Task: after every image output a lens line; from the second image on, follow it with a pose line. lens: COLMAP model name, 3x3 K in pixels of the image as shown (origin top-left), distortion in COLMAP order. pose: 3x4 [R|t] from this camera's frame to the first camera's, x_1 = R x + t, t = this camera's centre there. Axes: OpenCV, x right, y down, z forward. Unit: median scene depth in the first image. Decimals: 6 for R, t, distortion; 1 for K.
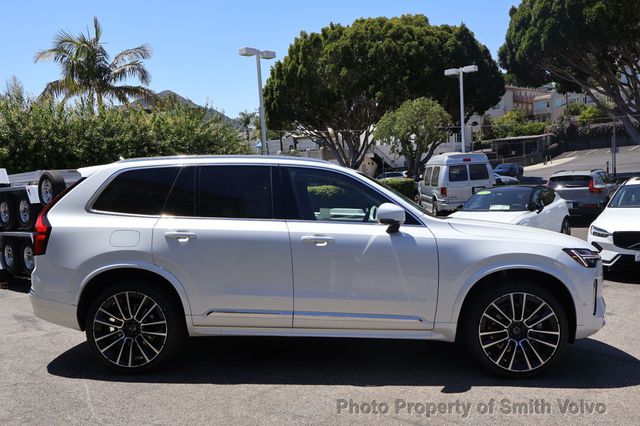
lens RADIAL K [[547.8, 0, 320.0], [0, 547.8, 213.0], [0, 0, 1]] dist [-0.001934, 0.003684]
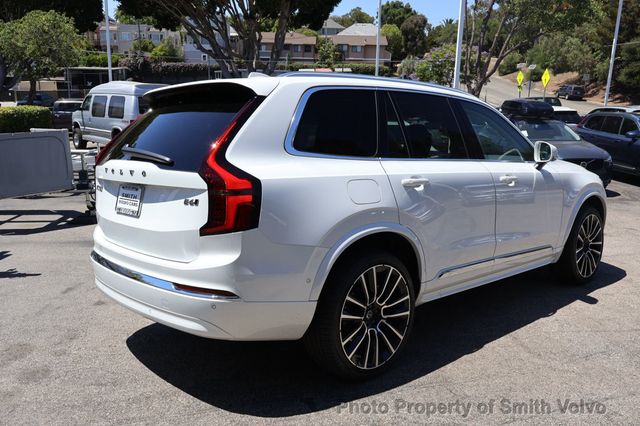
lens RADIAL K [[538.9, 0, 320.0], [0, 538.9, 213.0], [0, 0, 1]] dist [-0.001066, 0.001704]
pose [[0.686611, -0.091251, 0.721276, -0.438892], [0.002431, 0.992375, 0.123234, -0.005162], [-0.727021, -0.082860, 0.681597, 0.285448]]
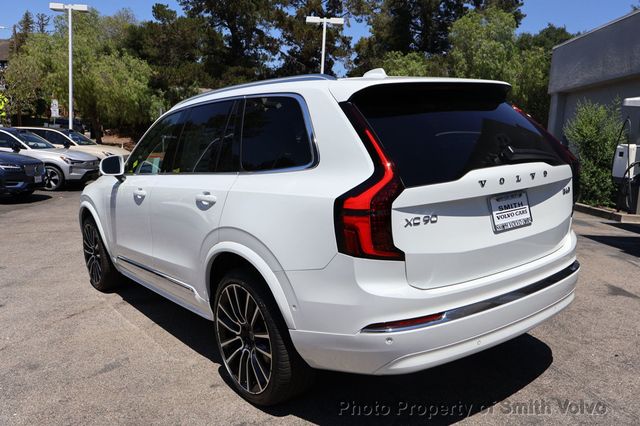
lens RADIAL K [[532.3, 0, 320.0], [0, 532.3, 213.0], [0, 0, 1]] dist [0.000787, 0.000440]
pose [[-0.673830, -0.075243, 0.735045, -0.416639], [0.049685, 0.987936, 0.146677, -0.018775], [-0.737214, 0.135356, -0.661963, 0.906135]]
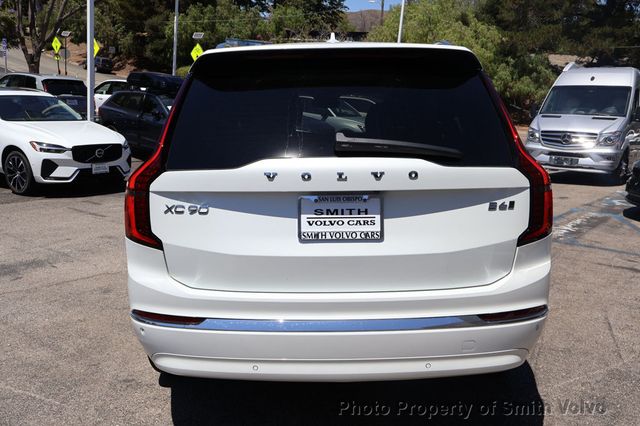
lens RADIAL K [[564.4, 0, 320.0], [0, 564.4, 213.0], [0, 0, 1]] dist [0.012053, 0.007964]
pose [[-0.087363, -0.165499, 0.982333, -0.507278], [0.009385, 0.985923, 0.166938, -0.013155], [-0.996132, 0.023804, -0.084580, 0.653504]]
